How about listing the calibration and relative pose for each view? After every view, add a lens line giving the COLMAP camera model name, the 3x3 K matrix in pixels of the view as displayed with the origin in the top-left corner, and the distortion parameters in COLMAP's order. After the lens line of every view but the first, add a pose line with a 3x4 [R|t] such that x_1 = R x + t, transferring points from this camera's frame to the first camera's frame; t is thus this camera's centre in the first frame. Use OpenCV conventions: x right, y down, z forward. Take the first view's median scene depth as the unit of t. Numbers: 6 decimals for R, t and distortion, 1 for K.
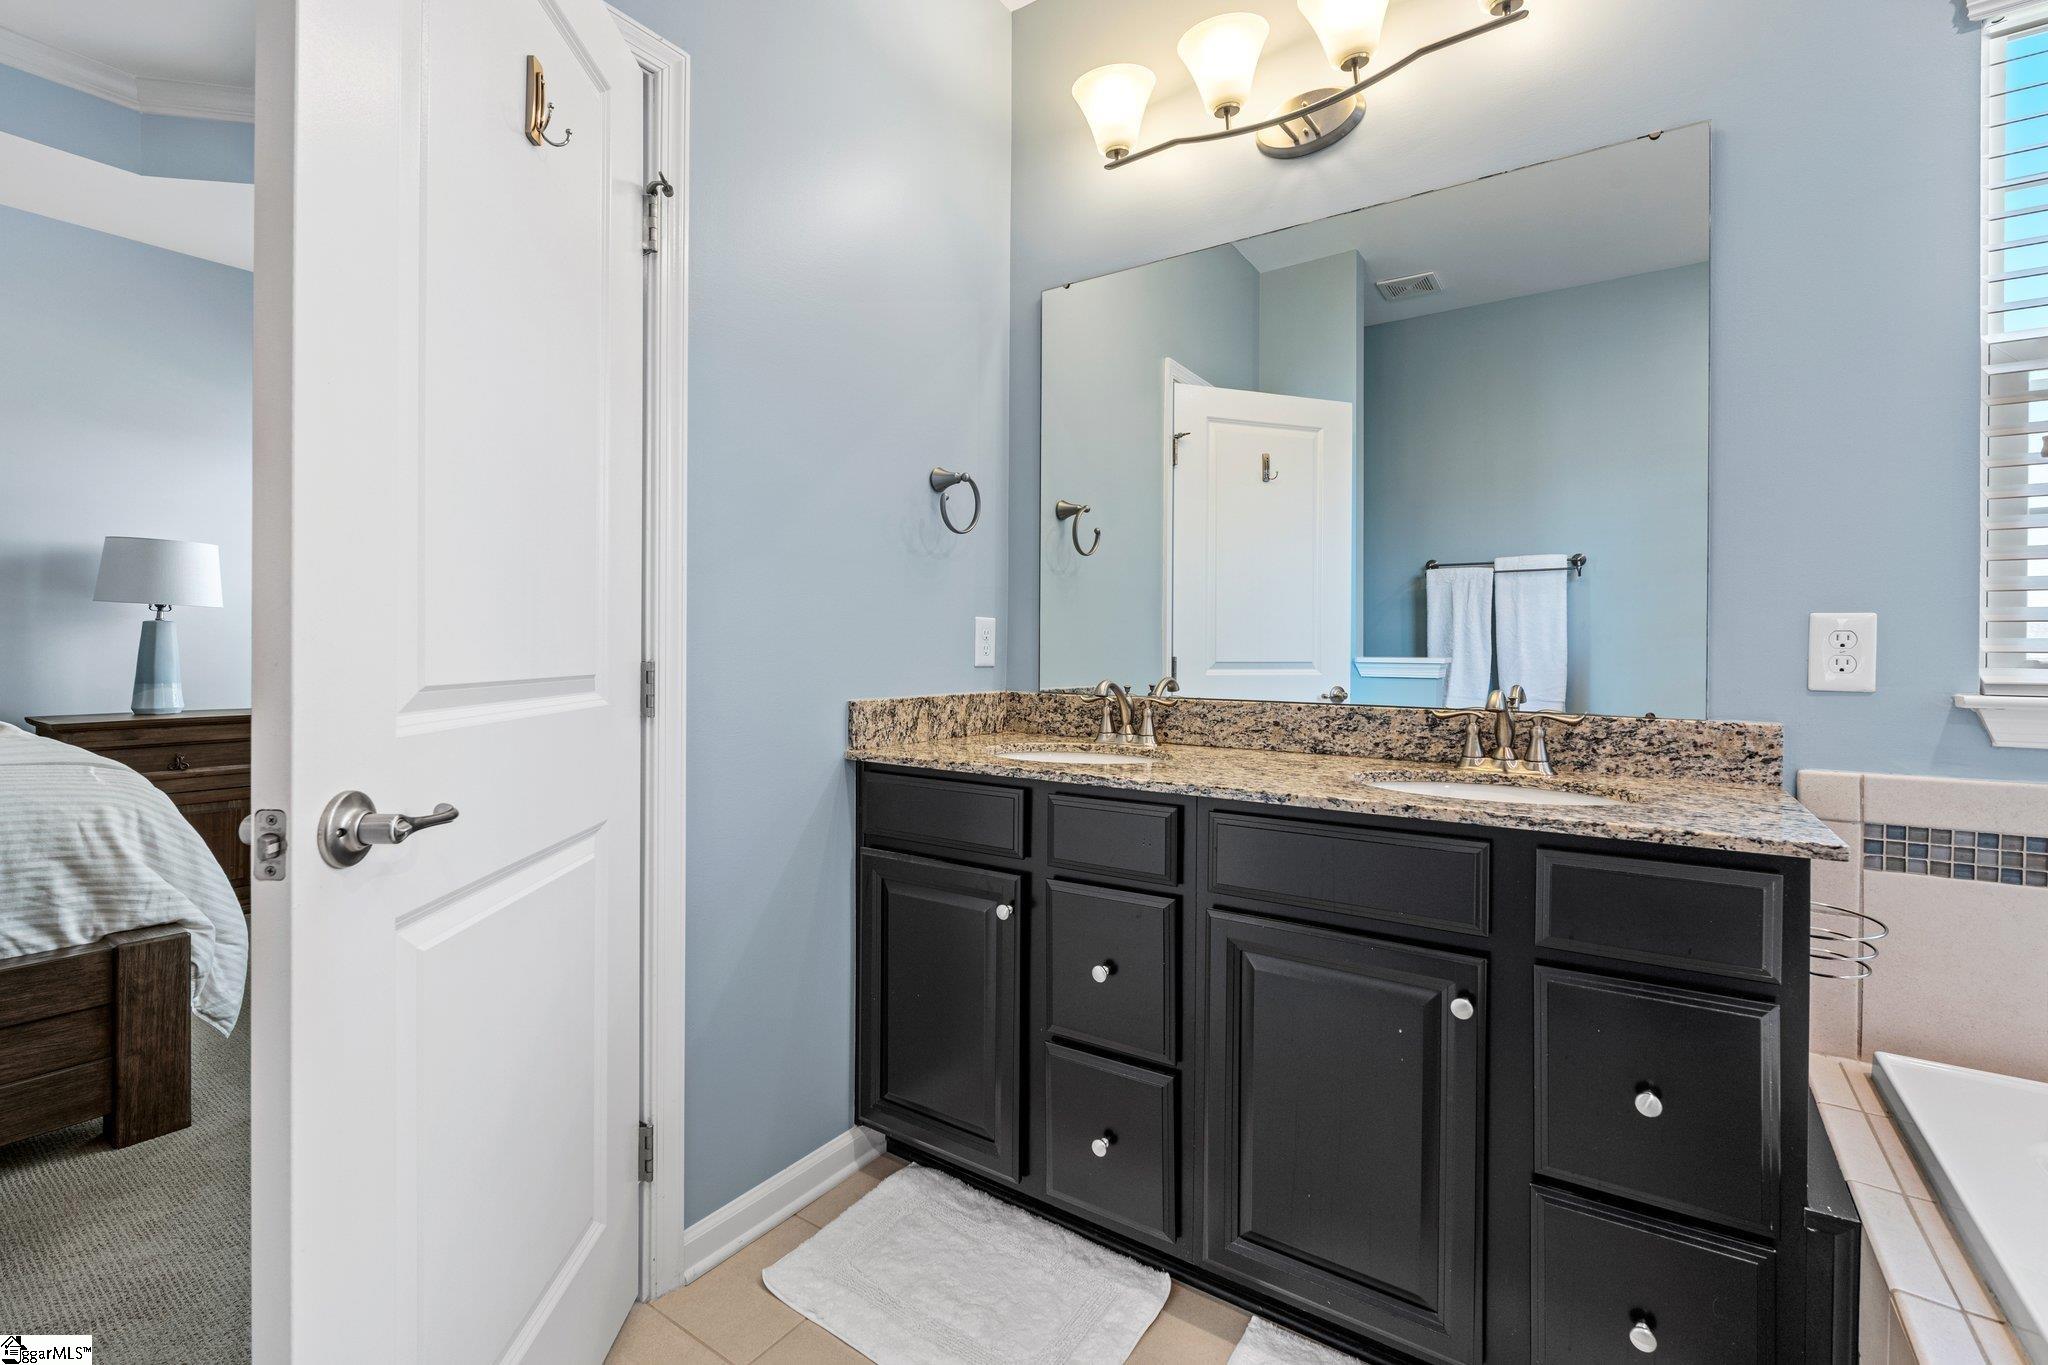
lens RADIAL K [[901.7, 0, 1027.0], [0, 901.7, 660.0], [0, 0, 1]] dist [-0.002831, -0.000192]
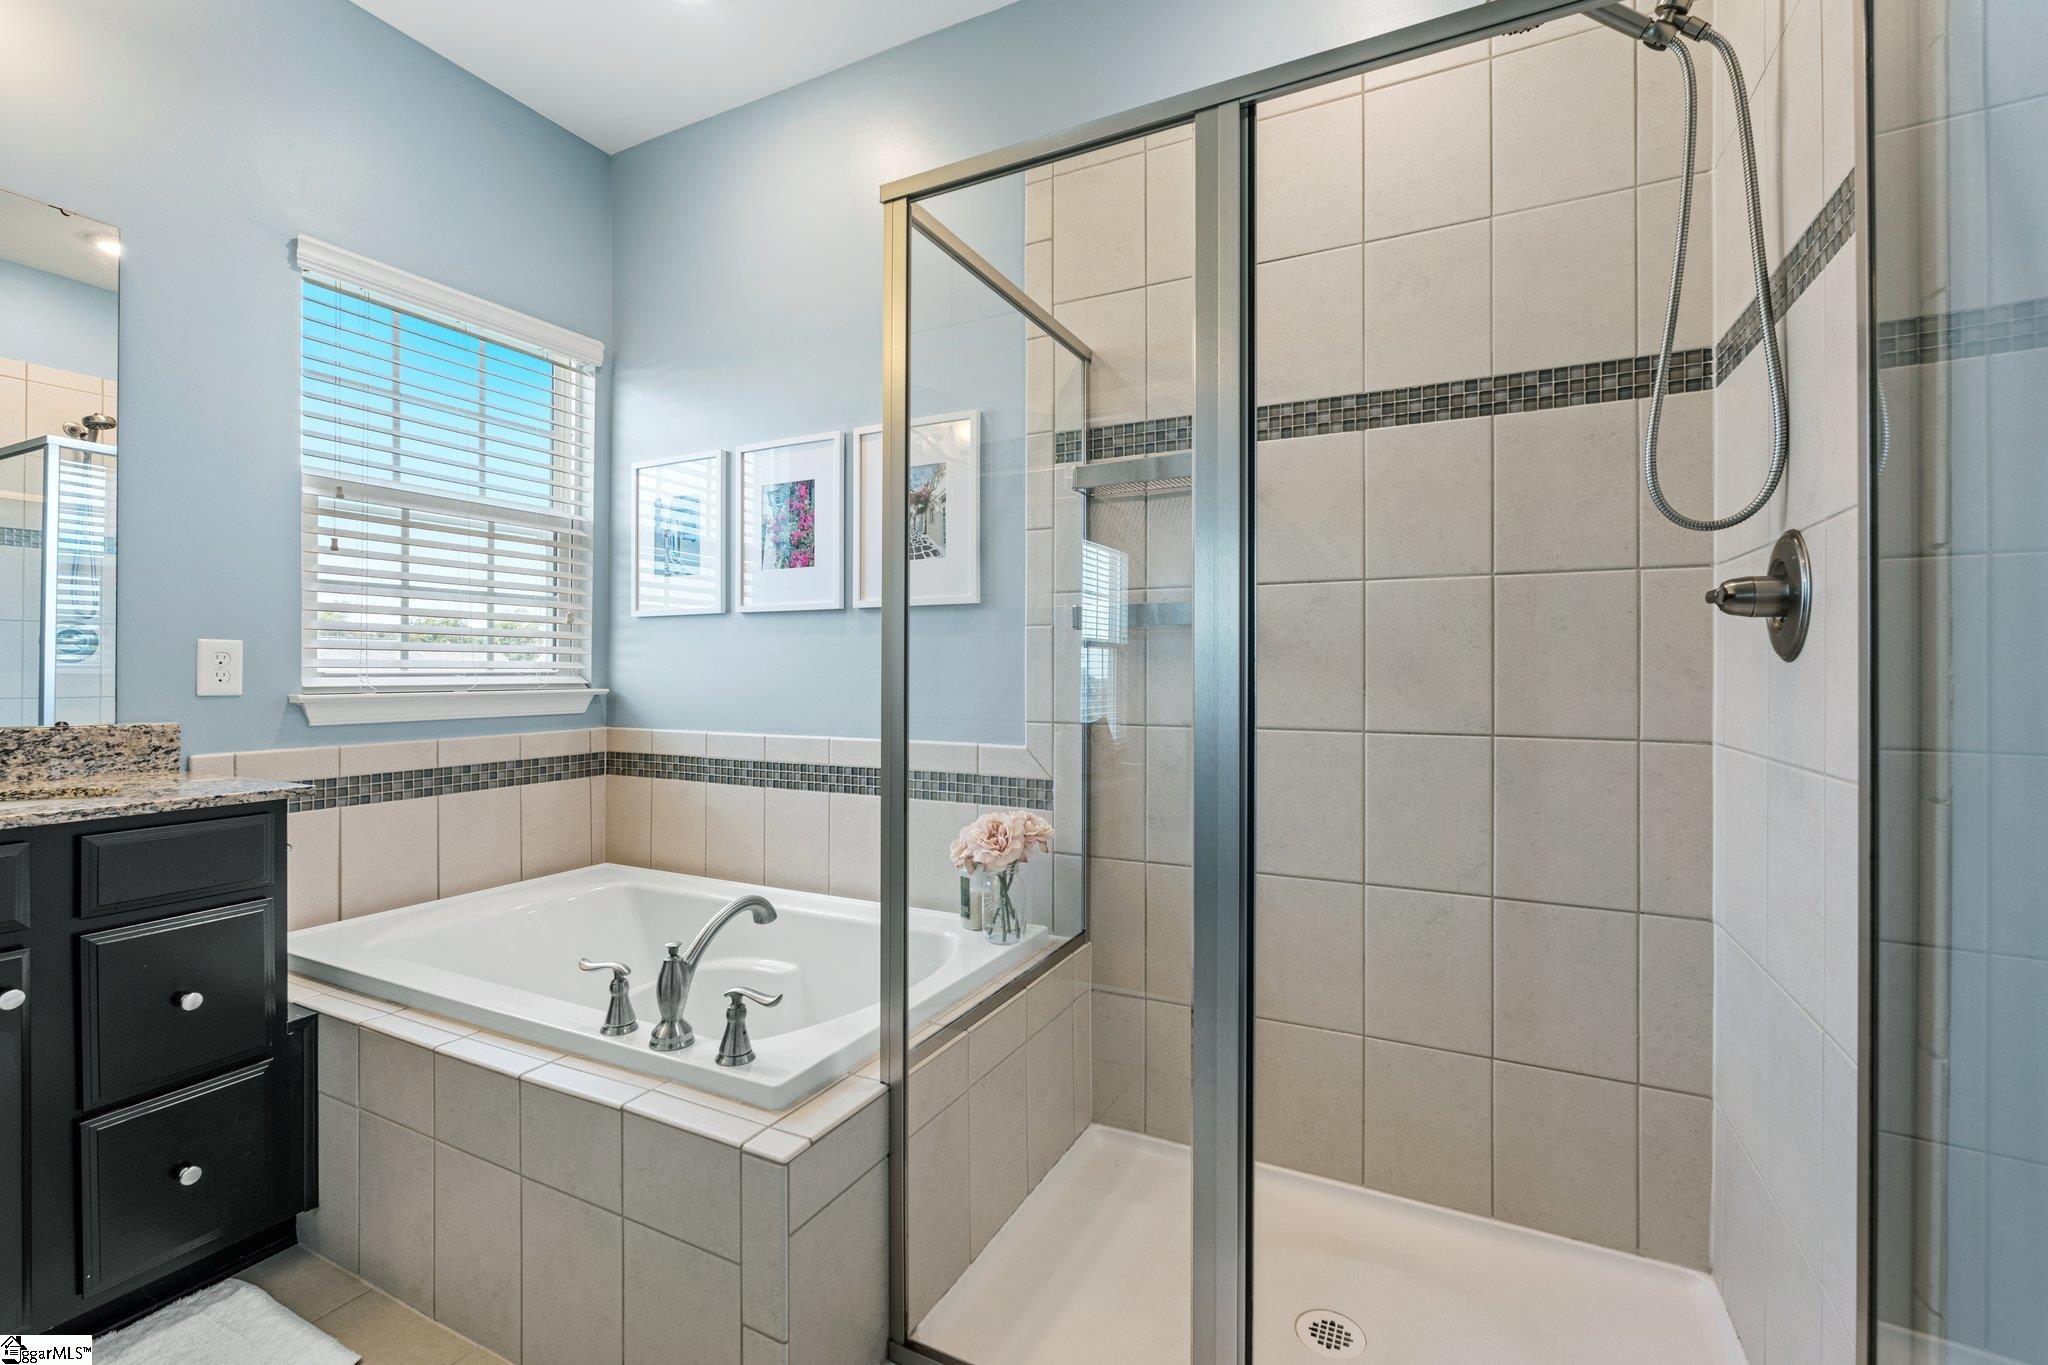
lens RADIAL K [[901.7, 0, 1027.0], [0, 901.7, 660.0], [0, 0, 1]] dist [-0.002831, -0.000192]
pose [[-0.120345, 0.001950, 0.992730, -0.588897], [0.008524, 0.999963, -0.000931, -0.008268], [-0.992696, 0.008350, -0.120357, -0.071133]]
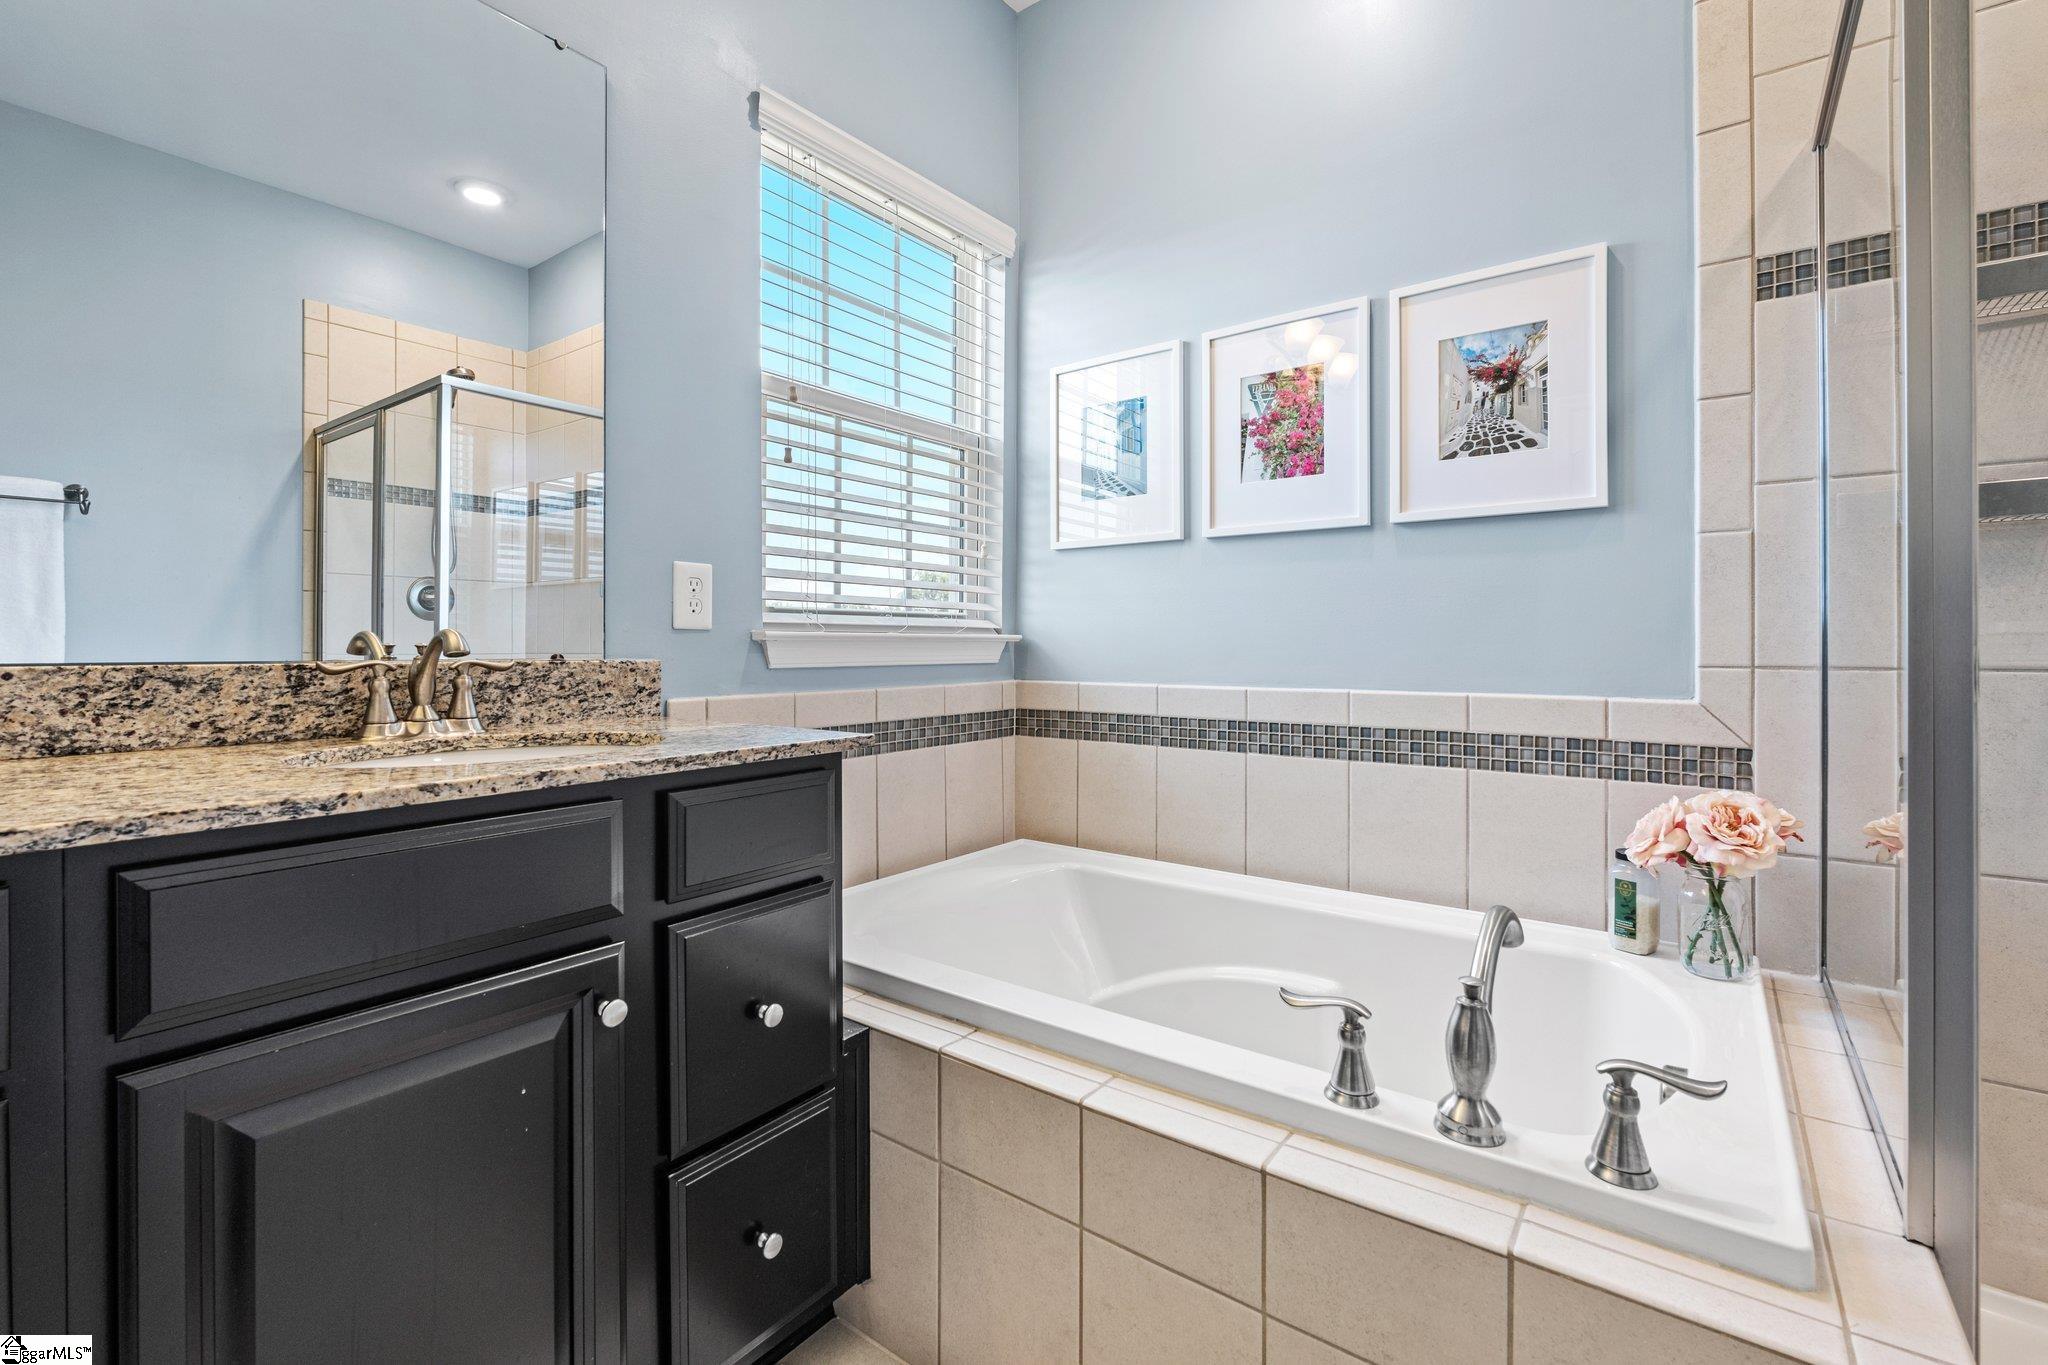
lens RADIAL K [[907.7, 0, 1025.8], [0, 907.7, 637.1], [0, 0, 1]] dist [-0.006895, 0.000009]
pose [[0.050520, 0.000471, 0.998723, -0.237425], [0.010701, 0.999942, -0.001013, 0.047461], [-0.998666, 0.010739, 0.050512, 0.472136]]
